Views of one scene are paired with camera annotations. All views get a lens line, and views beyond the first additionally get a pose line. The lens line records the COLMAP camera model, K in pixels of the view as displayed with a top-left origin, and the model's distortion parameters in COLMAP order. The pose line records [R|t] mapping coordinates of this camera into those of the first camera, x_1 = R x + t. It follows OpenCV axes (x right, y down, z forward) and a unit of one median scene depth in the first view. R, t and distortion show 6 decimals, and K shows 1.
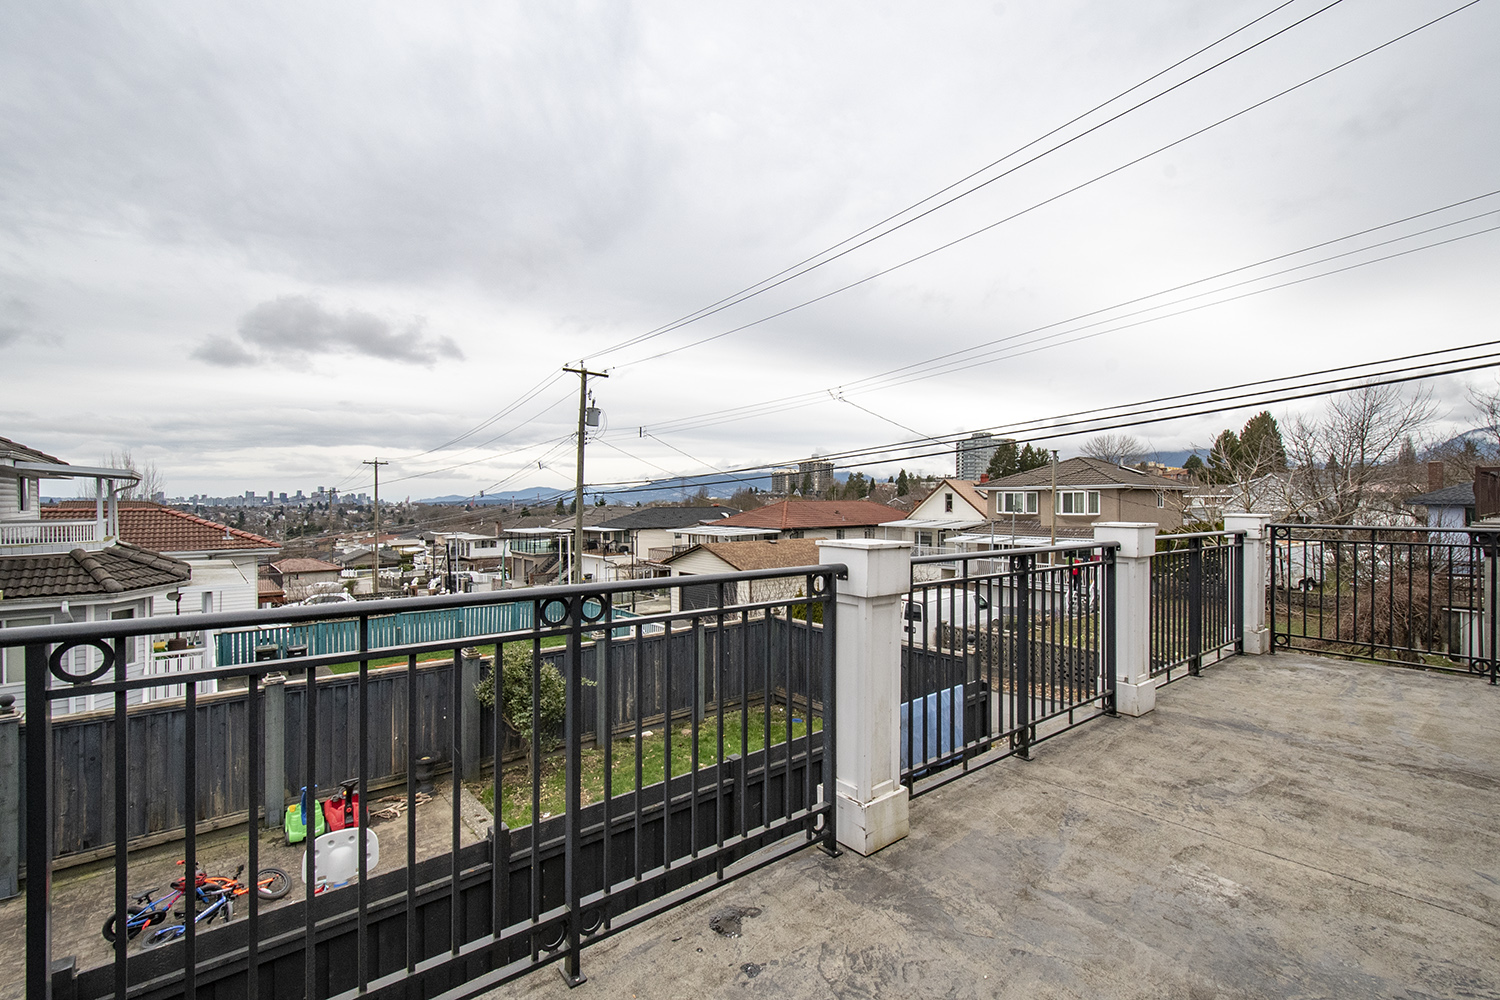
lens RADIAL K [[654.6, 0, 750.0], [0, 654.6, 500.0], [0, 0, 1]] dist [0.001684, 0.000072]
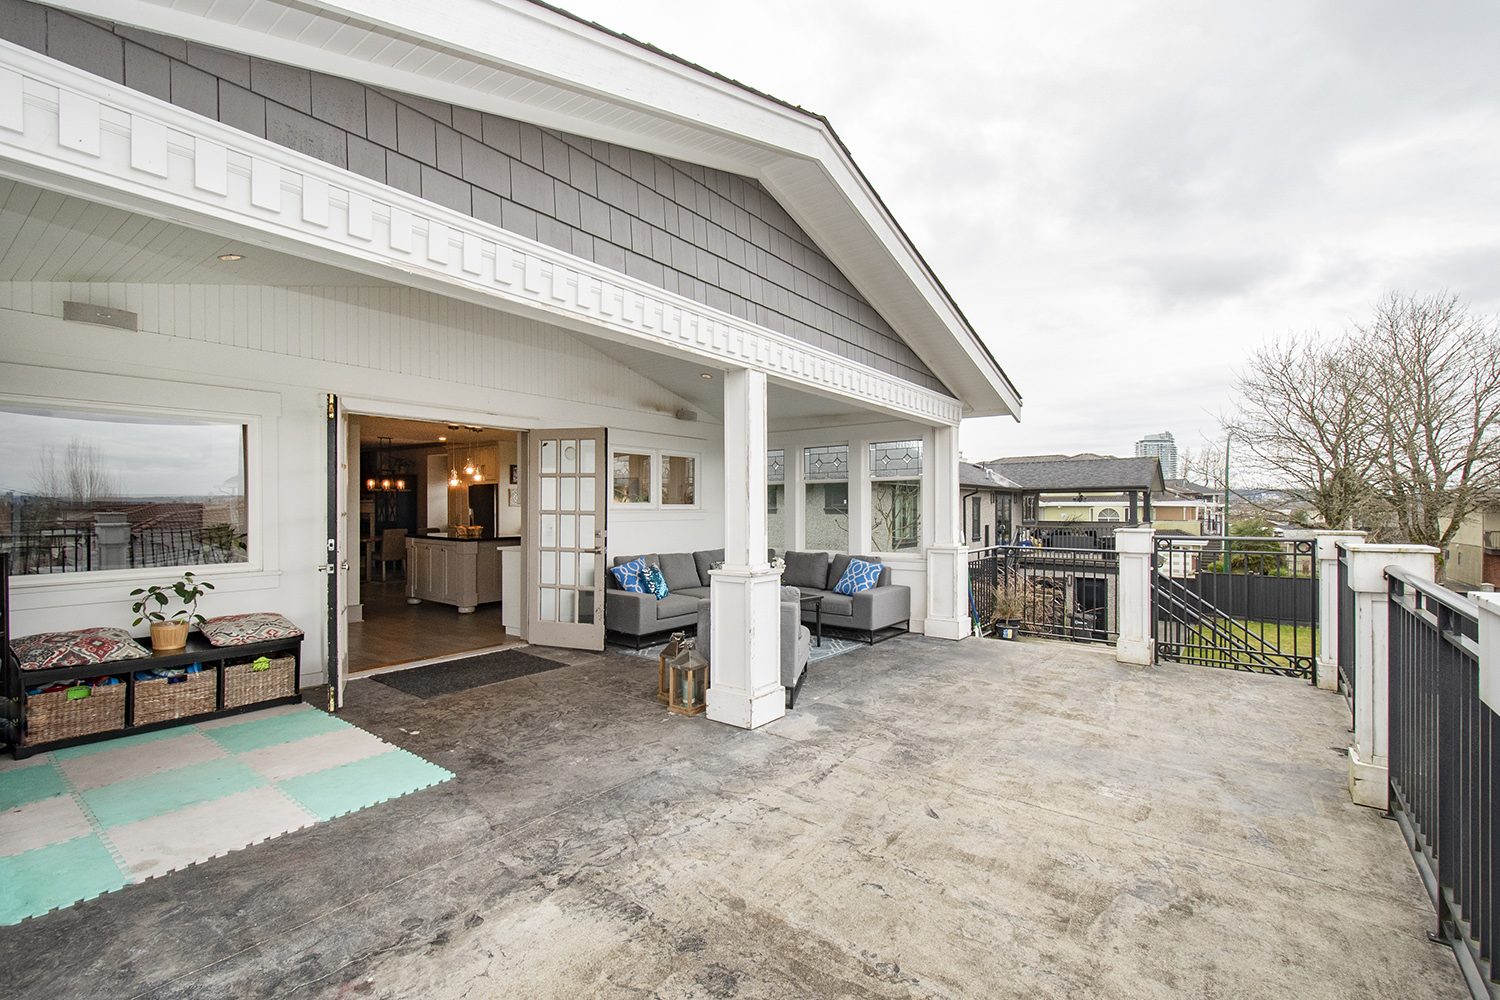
lens RADIAL K [[652.6, 0, 758.5], [0, 652.6, 501.3], [0, 0, 1]] dist [0.015245, -0.004392]
pose [[-0.969730, -0.000037, -0.244178, 1.294427], [0.003060, 0.999920, -0.012303, -0.004948], [0.244159, -0.012678, -0.969652, 1.580490]]
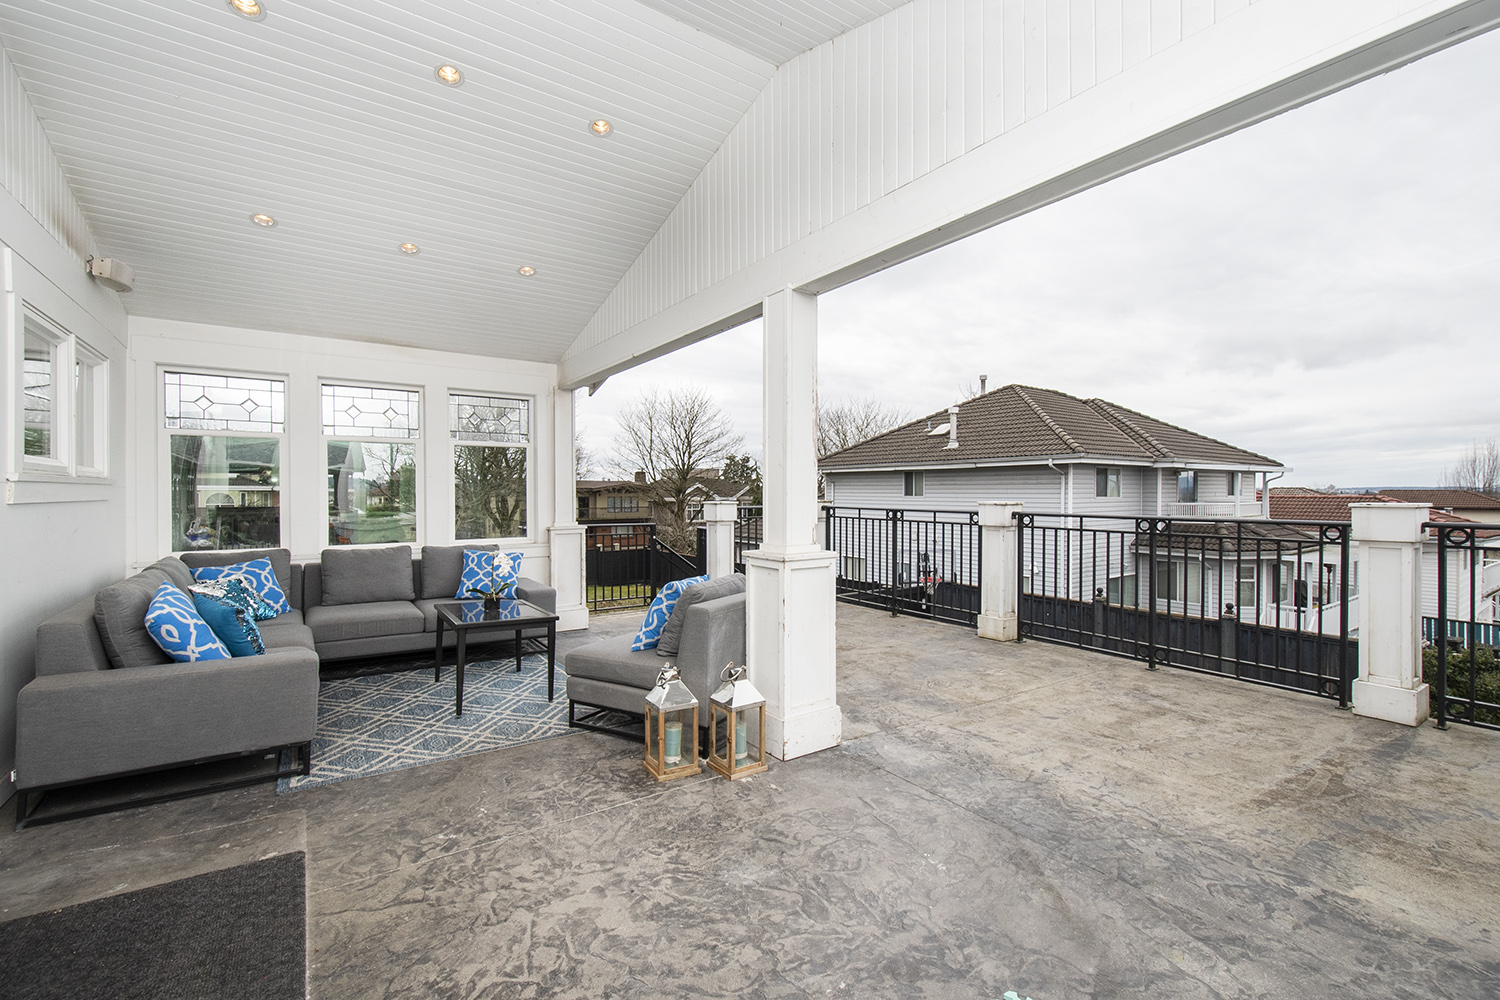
lens RADIAL K [[652.6, 0, 758.5], [0, 652.6, 501.3], [0, 0, 1]] dist [0.015245, -0.004392]
pose [[-0.070524, 0.013294, -0.997422, 2.014416], [0.003301, 0.999909, 0.013093, 0.026677], [0.997505, -0.002369, -0.070561, 0.307733]]
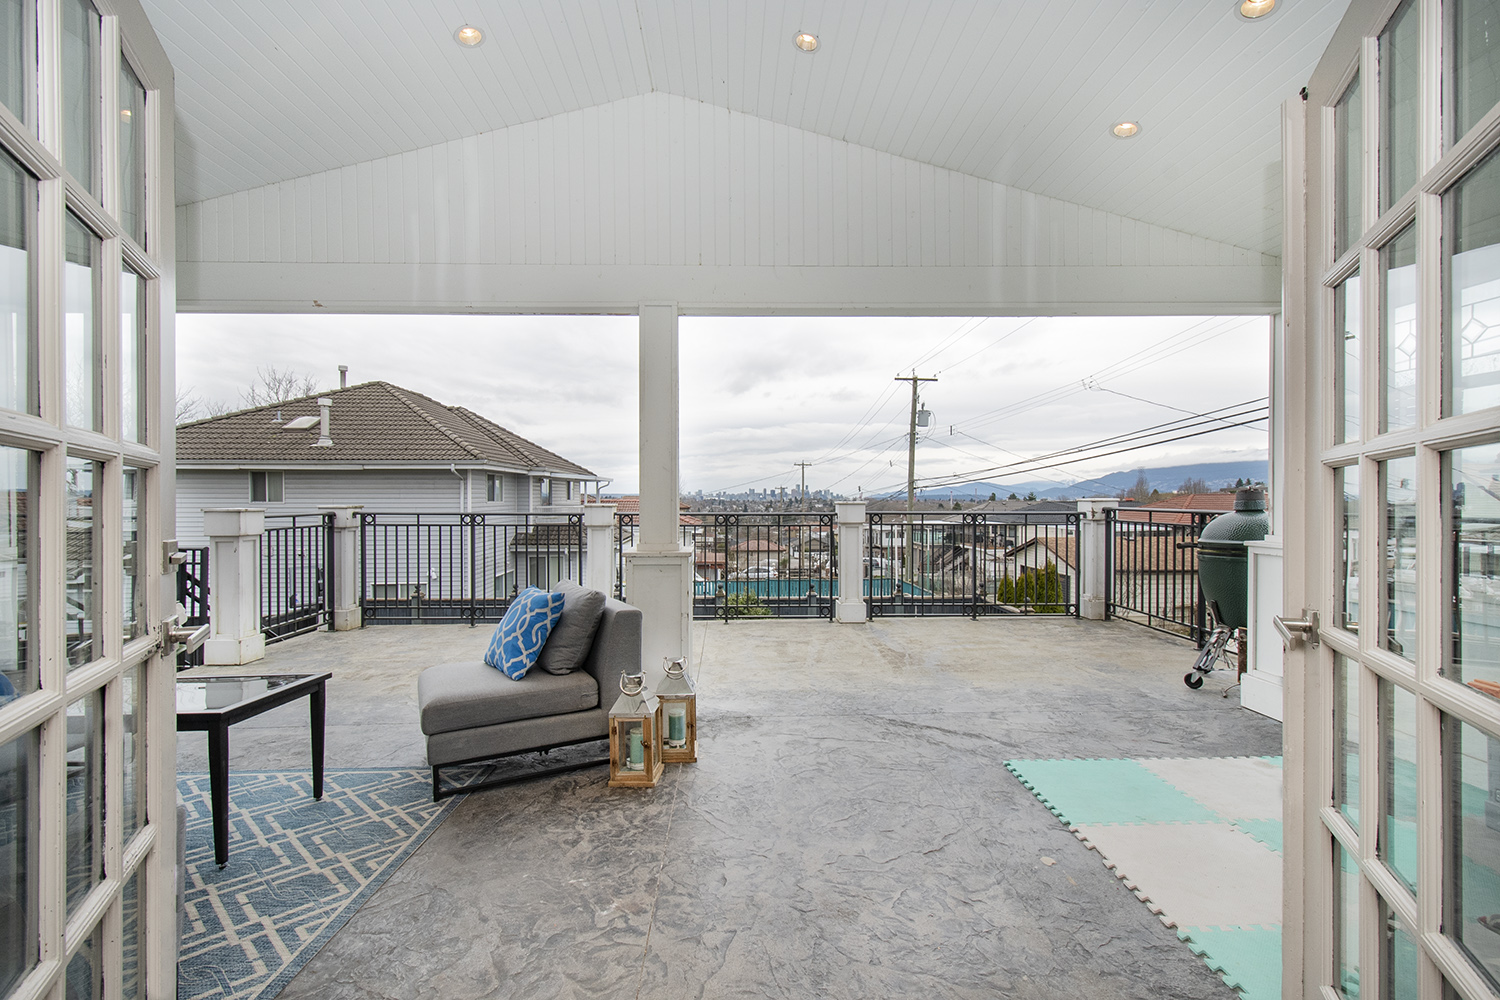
lens RADIAL K [[652.6, 0, 758.5], [0, 652.6, 501.3], [0, 0, 1]] dist [0.015245, -0.004392]
pose [[0.798963, 0.002720, -0.601374, 1.784991], [0.003132, 0.999957, 0.008684, 0.029244], [0.601372, -0.008822, 0.798920, -0.488486]]
